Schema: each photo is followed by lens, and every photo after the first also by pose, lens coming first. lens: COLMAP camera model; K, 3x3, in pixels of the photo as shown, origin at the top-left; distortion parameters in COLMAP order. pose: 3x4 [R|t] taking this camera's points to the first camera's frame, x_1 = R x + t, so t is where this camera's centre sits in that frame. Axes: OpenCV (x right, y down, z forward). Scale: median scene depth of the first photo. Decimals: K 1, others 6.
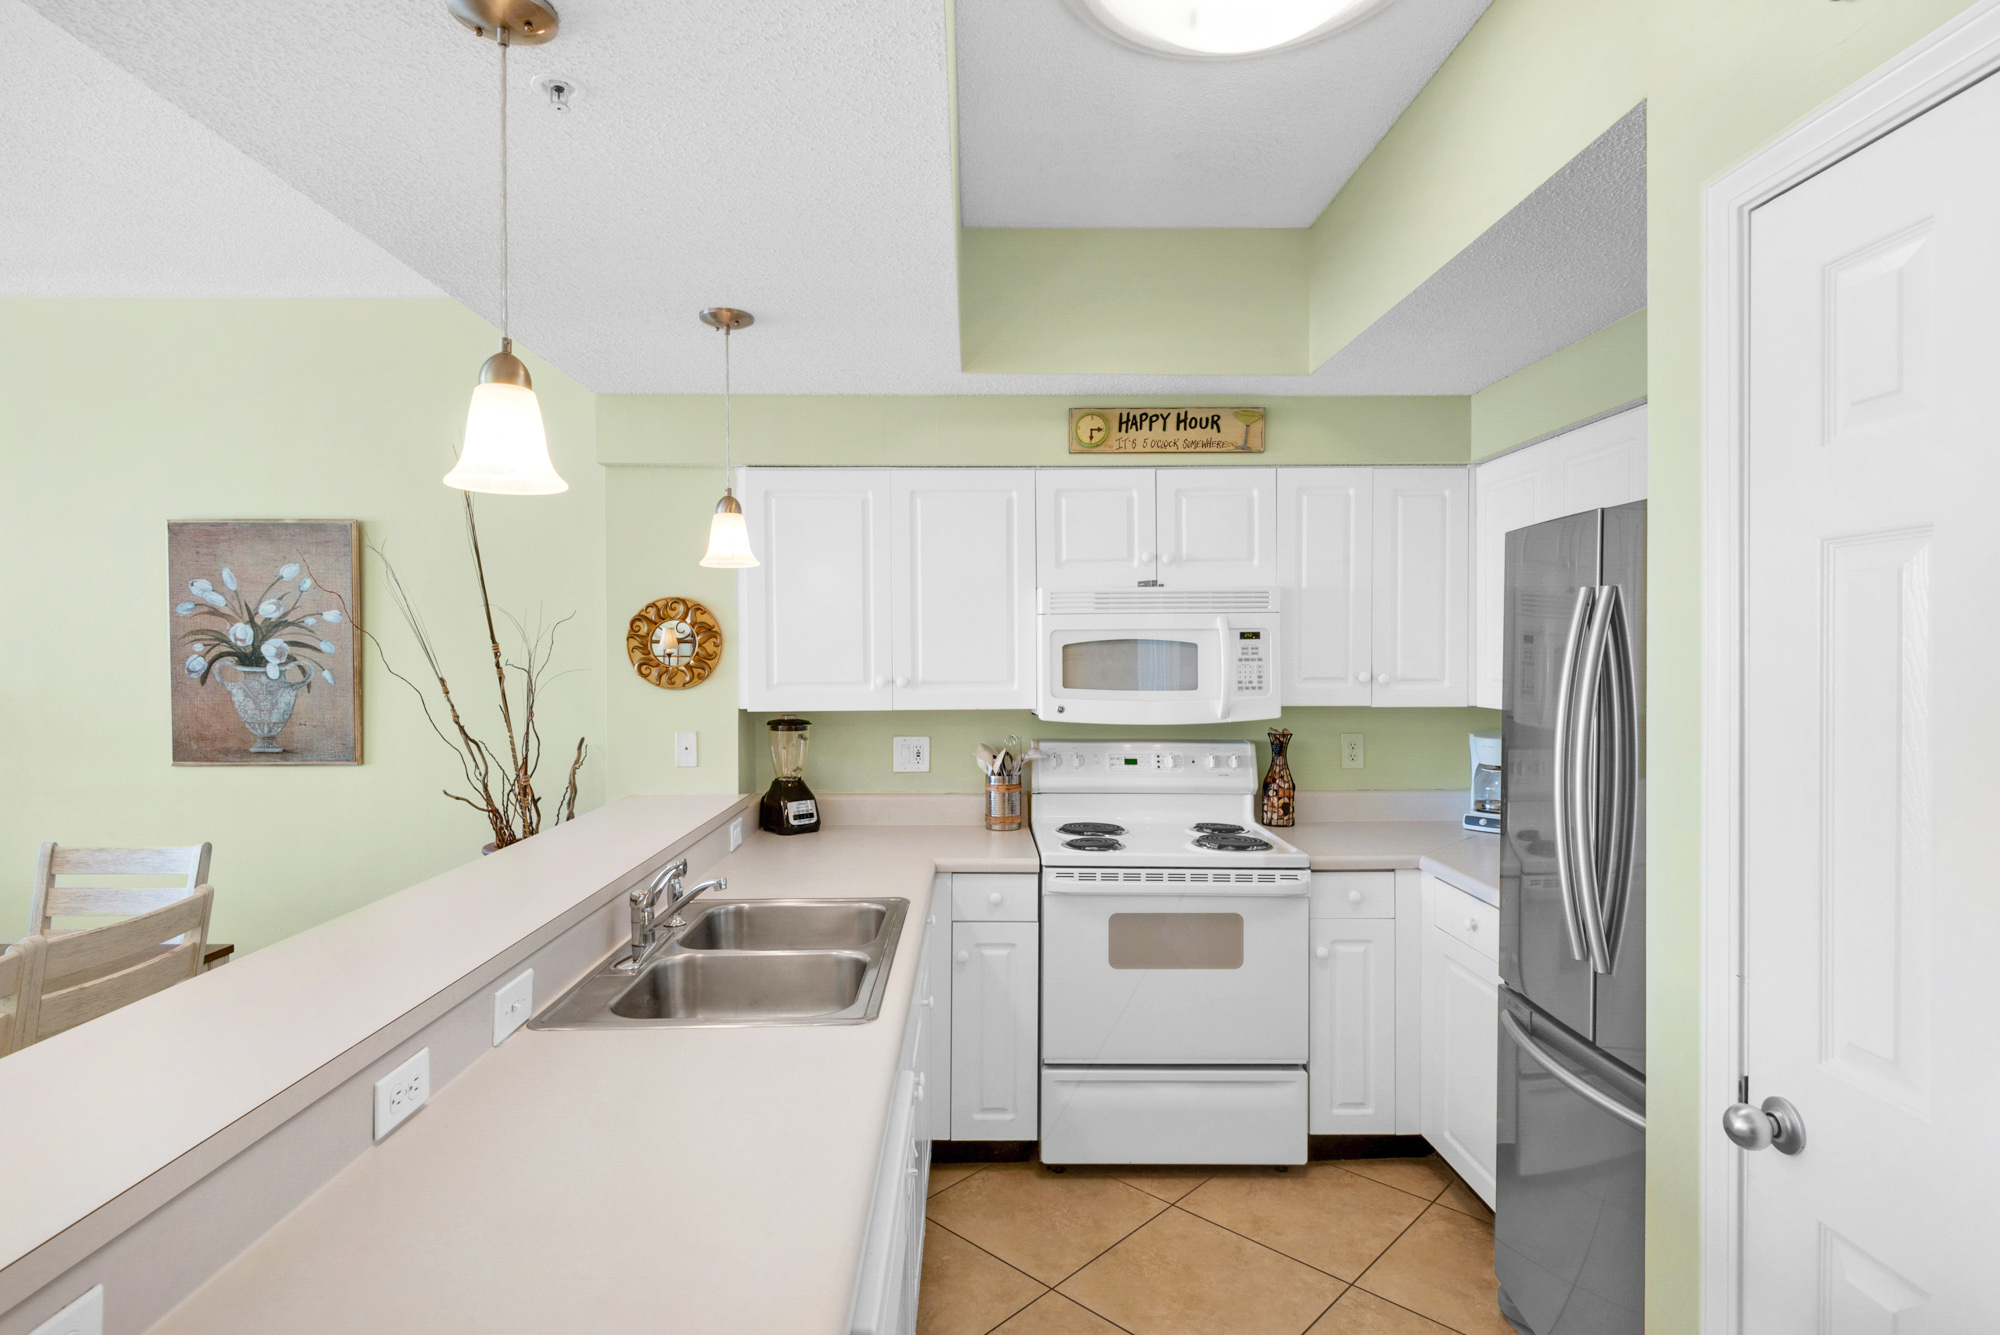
lens RADIAL K [[1010.6, 0, 998.9], [0, 1010.6, 663.2], [0, 0, 1]] dist [0.043102, -0.039787]
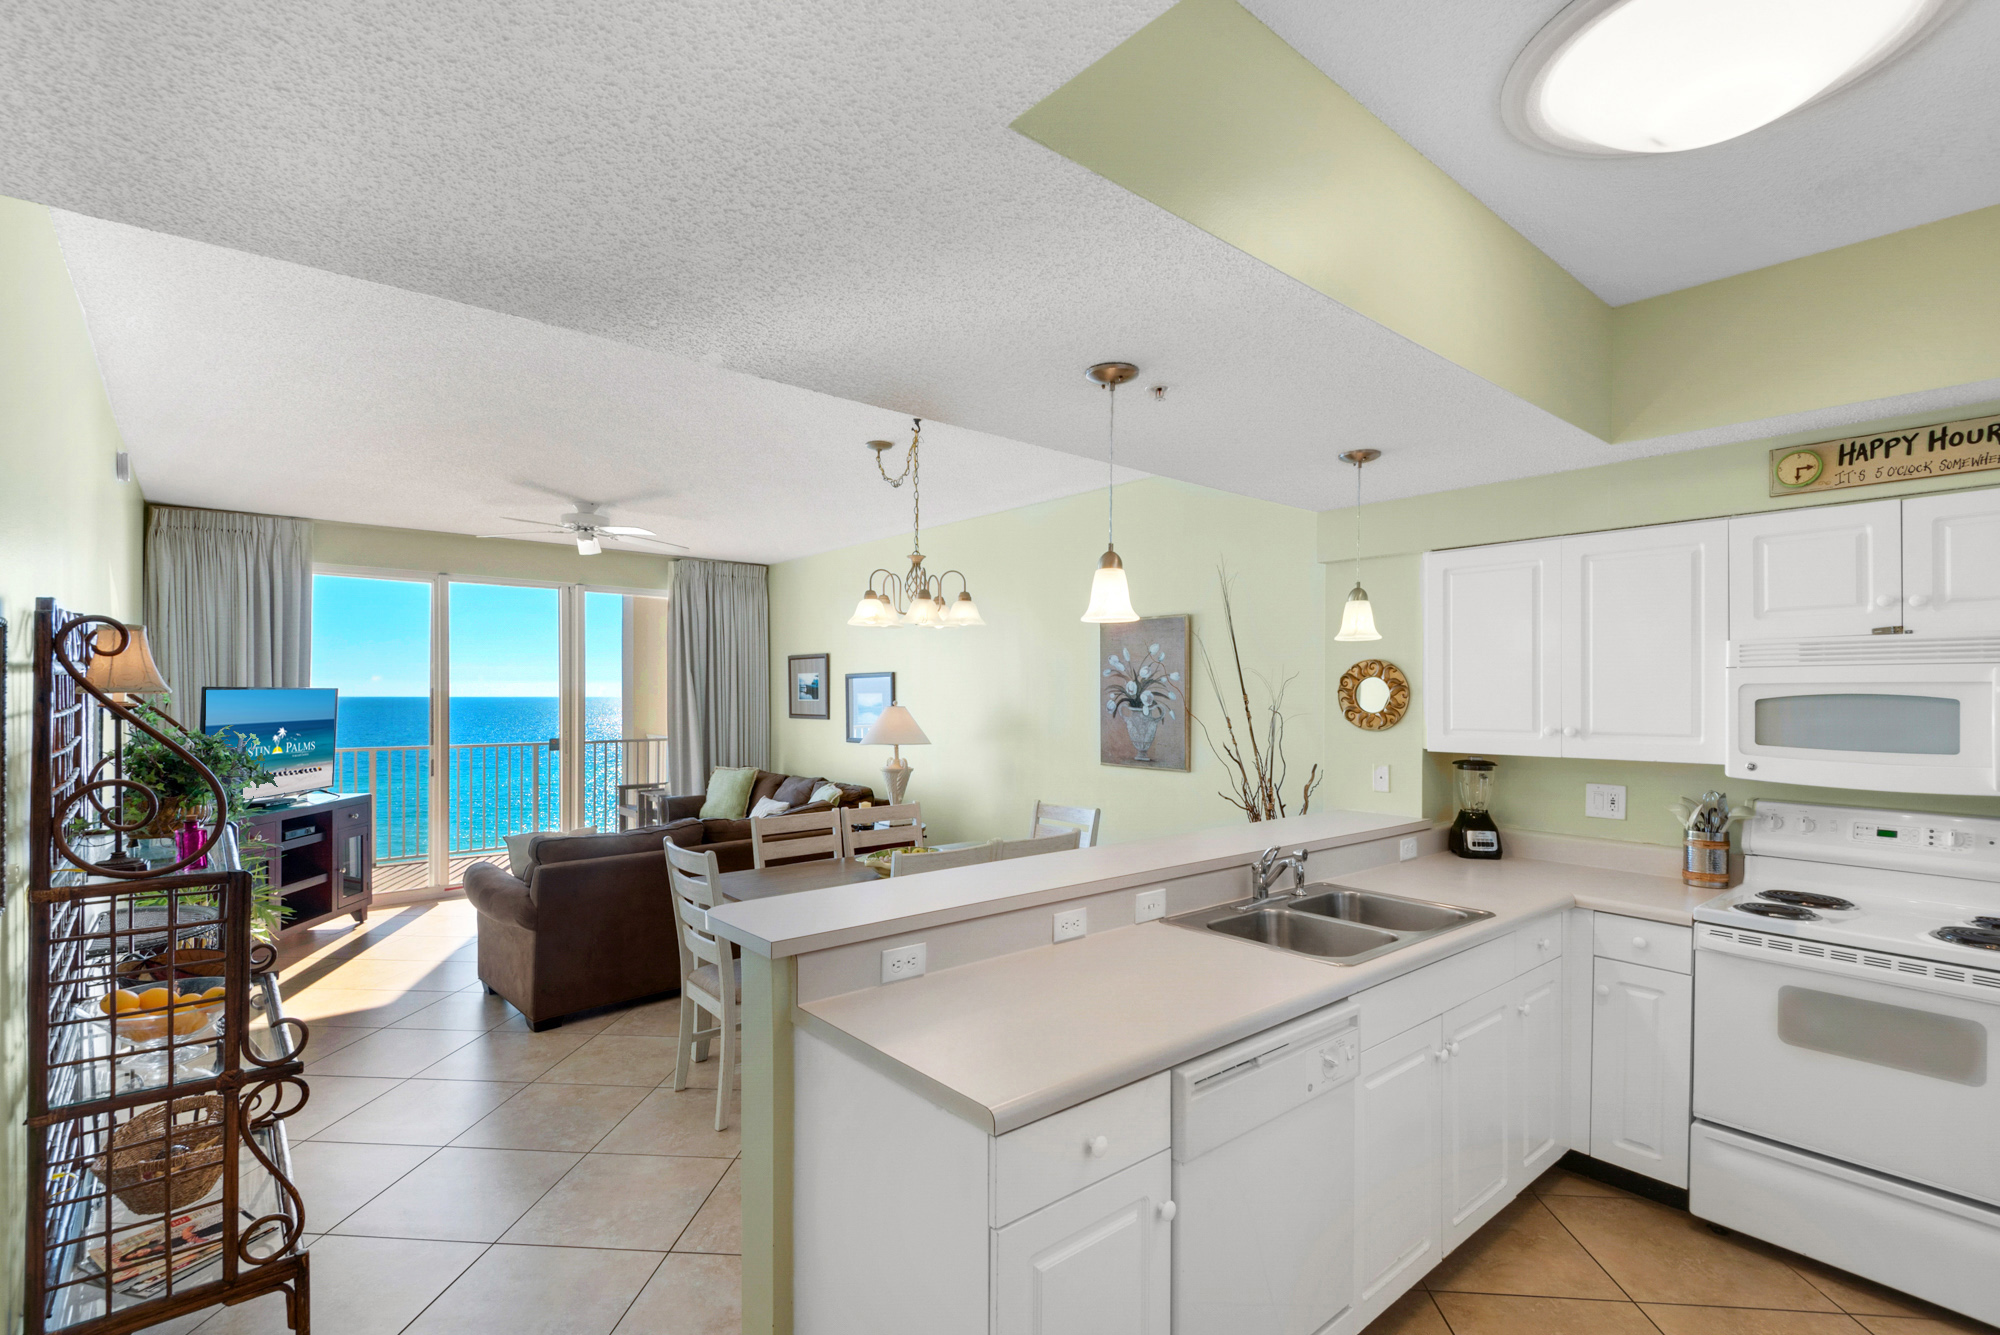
lens RADIAL K [[914.7, 0, 1015.6], [0, 914.7, 701.3], [0, 0, 1]] dist [0.020693, -0.014428]
pose [[0.642550, 0.011931, -0.766151, 0.279196], [-0.014497, 0.999889, 0.003413, -0.009125], [0.766106, 0.008914, 0.642652, -0.094302]]
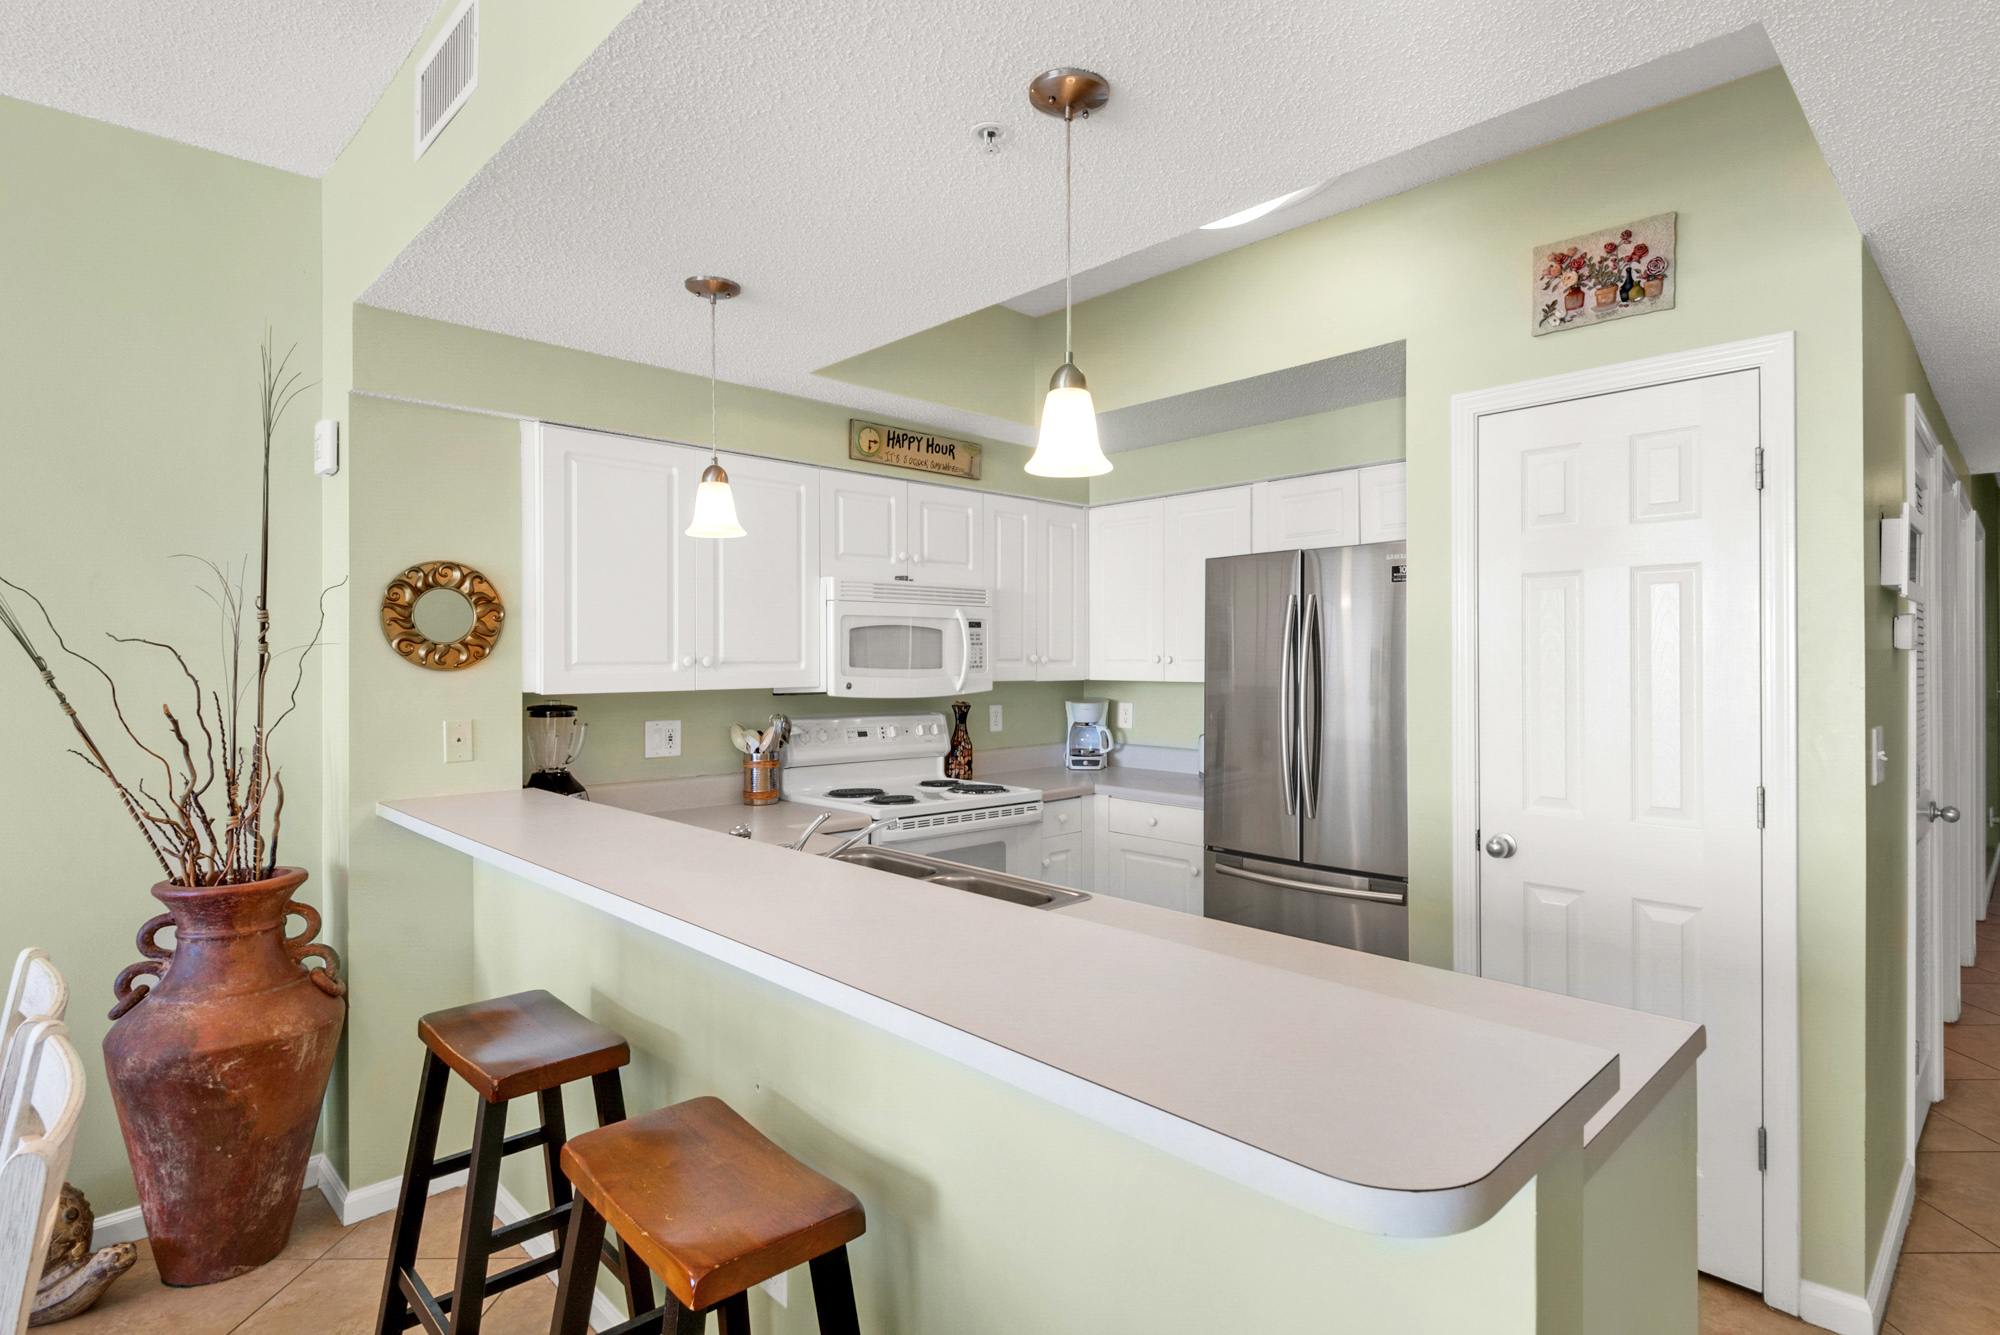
lens RADIAL K [[974.4, 0, 1061.6], [0, 974.4, 666.9], [0, 0, 1]] dist [0.023898, 0.000054]
pose [[0.724056, -0.004358, 0.689727, -0.510287], [0.007579, 0.999970, -0.001639, 0.027796], [-0.689699, 0.006414, 0.724068, 0.053500]]
